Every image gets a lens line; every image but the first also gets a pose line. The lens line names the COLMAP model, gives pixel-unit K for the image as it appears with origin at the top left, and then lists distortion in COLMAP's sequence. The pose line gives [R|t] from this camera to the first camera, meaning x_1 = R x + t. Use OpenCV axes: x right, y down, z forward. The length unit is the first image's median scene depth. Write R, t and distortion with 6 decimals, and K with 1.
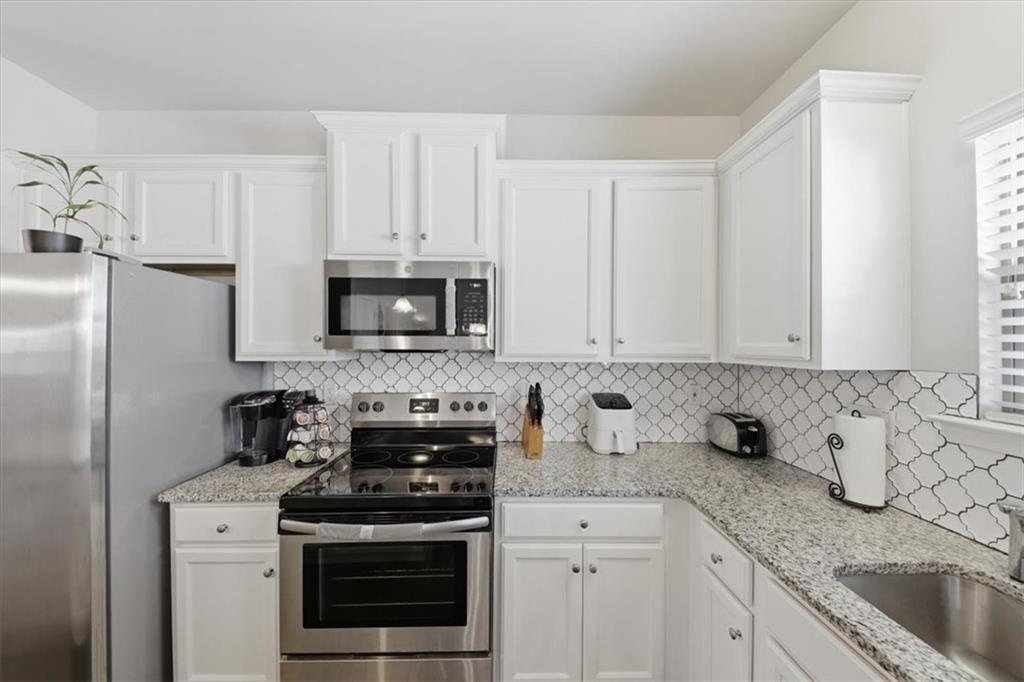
lens RADIAL K [[357.5, 0, 512.1], [0, 357.5, 342.1], [0, 0, 1]] dist [0.008211, -0.004708]
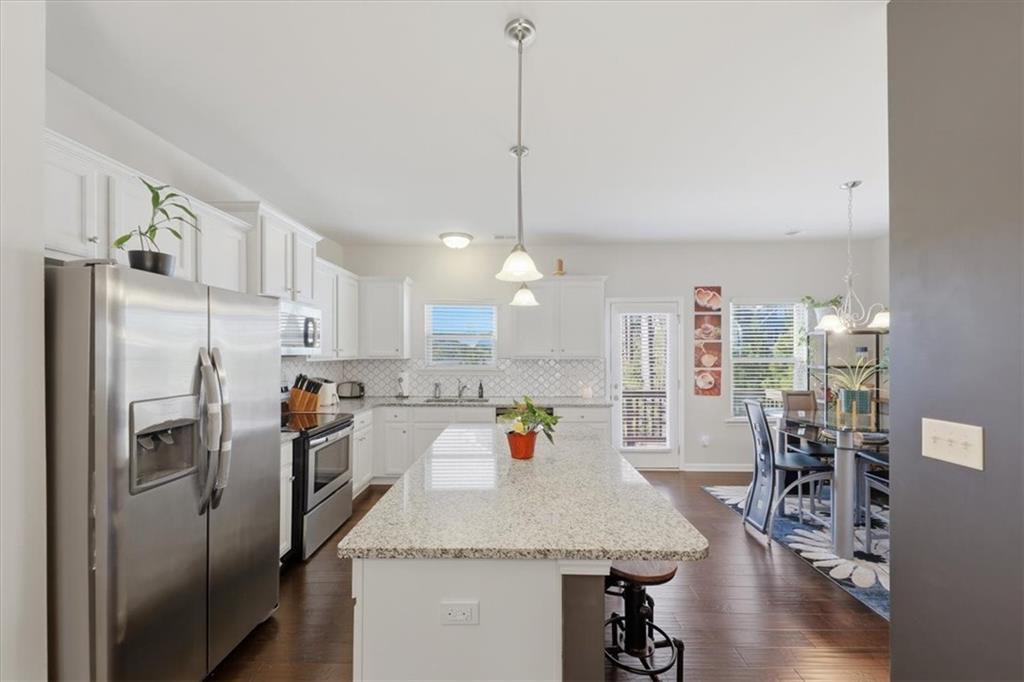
lens RADIAL K [[401.5, 0, 512.6], [0, 401.5, 347.5], [0, 0, 1]] dist [0.016727, -0.002336]
pose [[0.024688, 0.007354, 0.999668, -2.160796], [-0.009654, 0.999928, -0.007118, -0.011637], [-0.999649, -0.009475, 0.024757, -0.115454]]
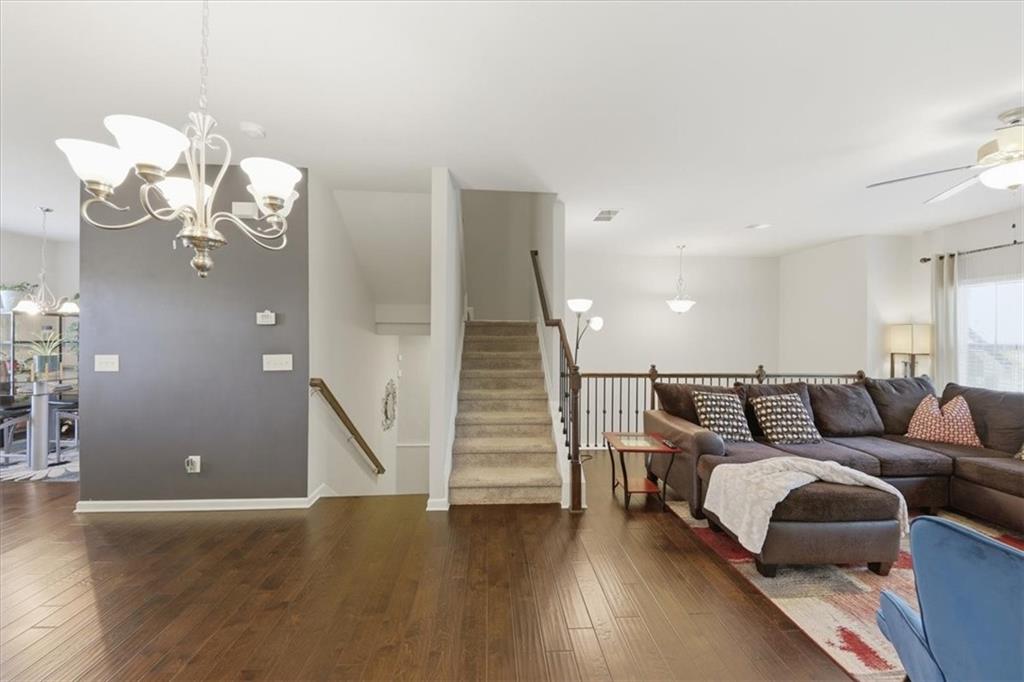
lens RADIAL K [[357.5, 0, 502.4], [0, 357.5, 341.4], [0, 0, 1]] dist [0.008211, -0.004708]
pose [[-0.999316, -0.008211, -0.036063, -3.153167], [-0.008371, 0.999956, 0.004294, 0.033170], [0.036026, 0.004593, -0.999340, 0.813341]]
